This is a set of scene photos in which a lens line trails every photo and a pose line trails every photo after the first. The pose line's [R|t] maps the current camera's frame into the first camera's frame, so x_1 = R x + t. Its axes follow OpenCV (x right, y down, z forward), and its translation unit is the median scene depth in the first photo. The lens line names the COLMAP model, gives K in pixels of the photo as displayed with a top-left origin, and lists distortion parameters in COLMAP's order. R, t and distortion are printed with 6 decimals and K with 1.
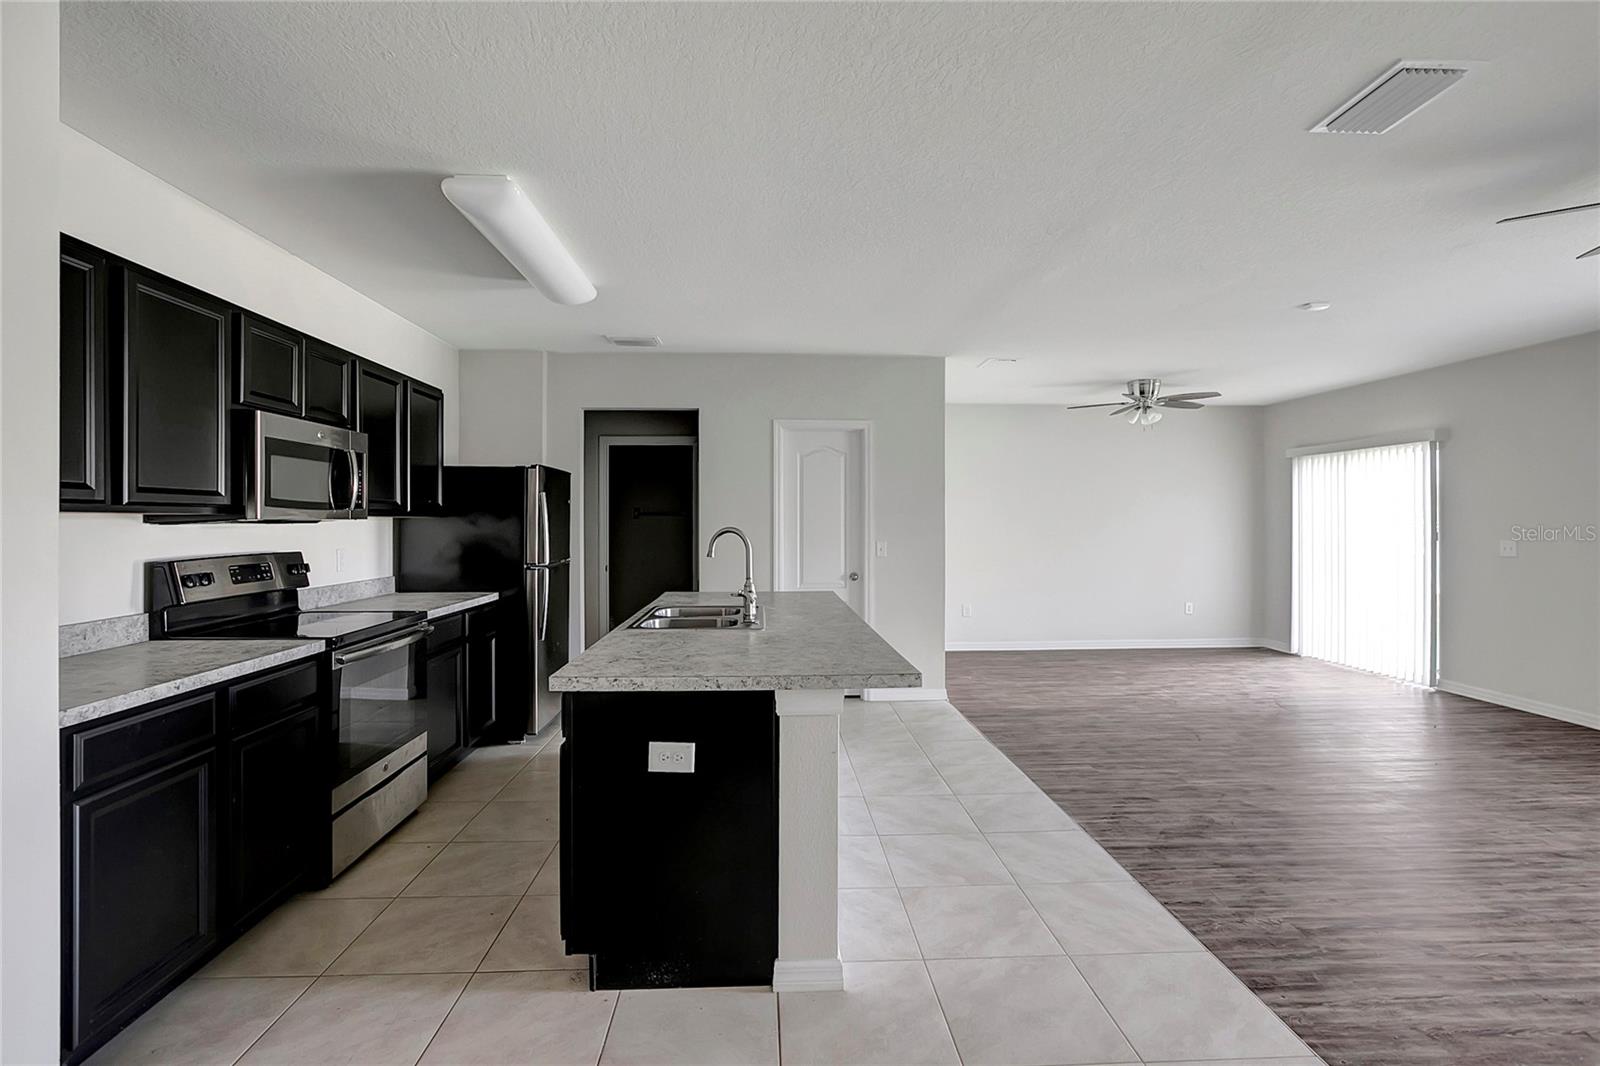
lens RADIAL K [[729.2, 0, 804.2], [0, 729.2, 530.4], [0, 0, 1]] dist [-0.023660, 0.012035]
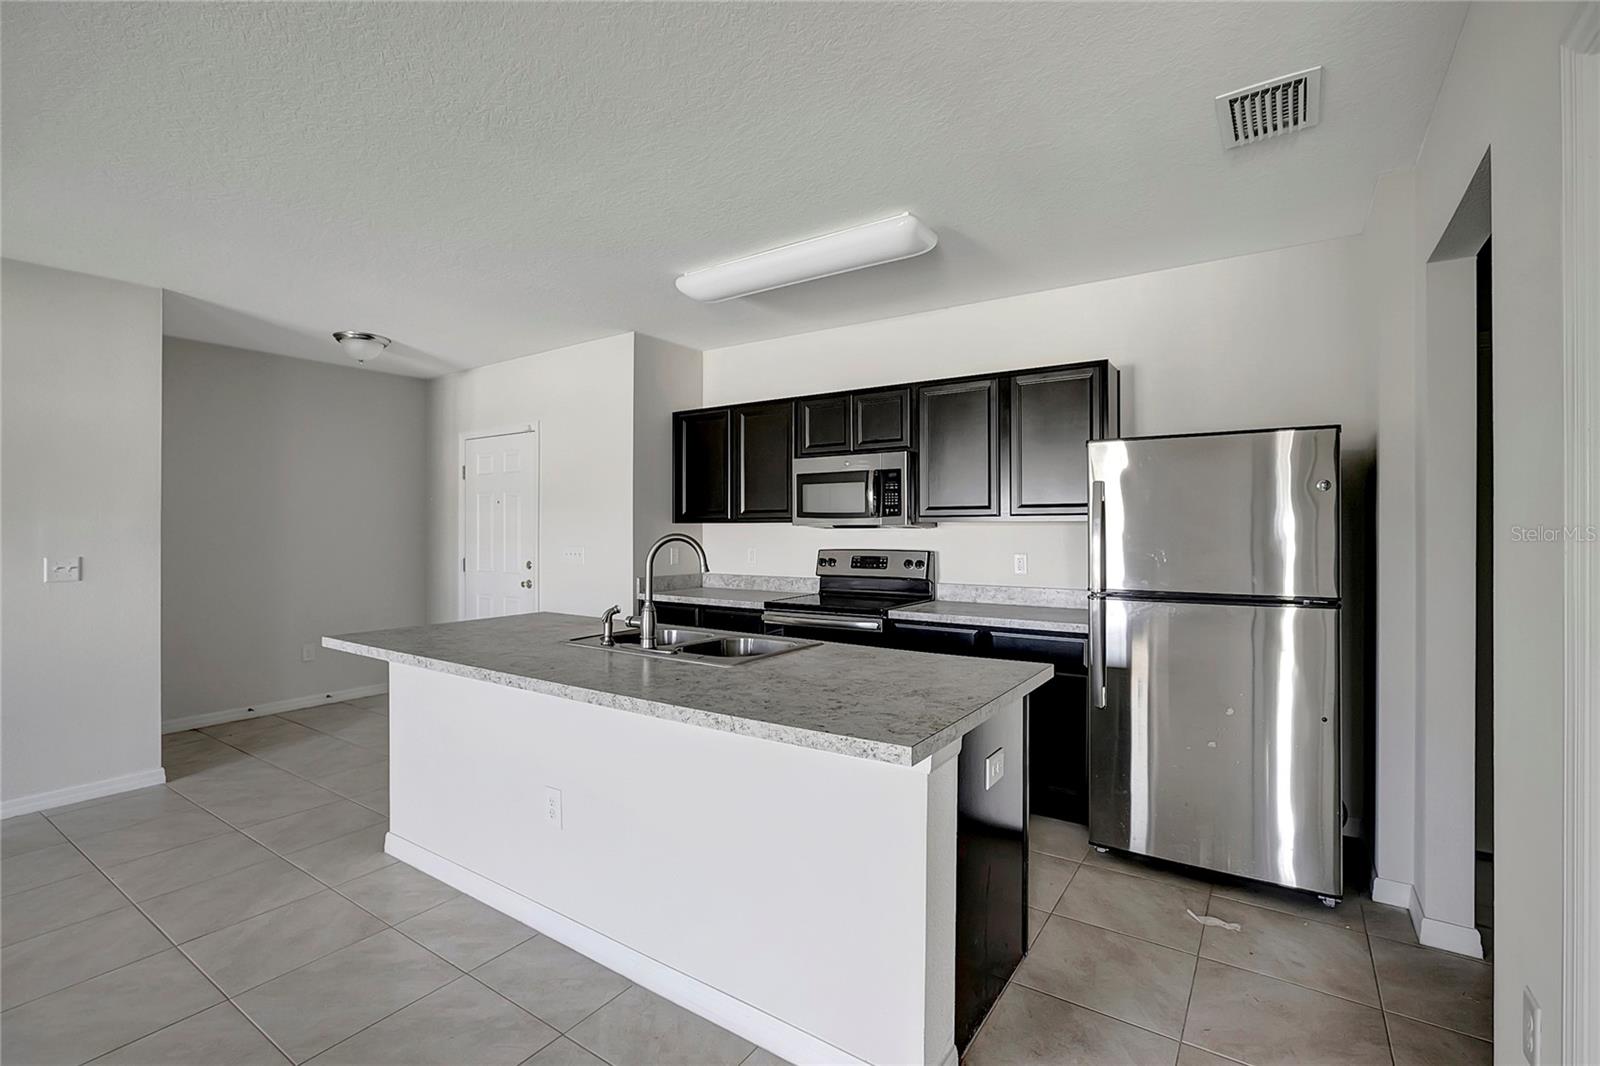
lens RADIAL K [[729.2, 0, 780.6], [0, 729.2, 519.3], [0, 0, 1]] dist [-0.023660, 0.012035]
pose [[-0.615950, -0.012189, -0.787691, 0.472794], [-0.010137, 0.999920, -0.007546, -0.013530], [0.787720, 0.003337, -0.616024, 1.677691]]
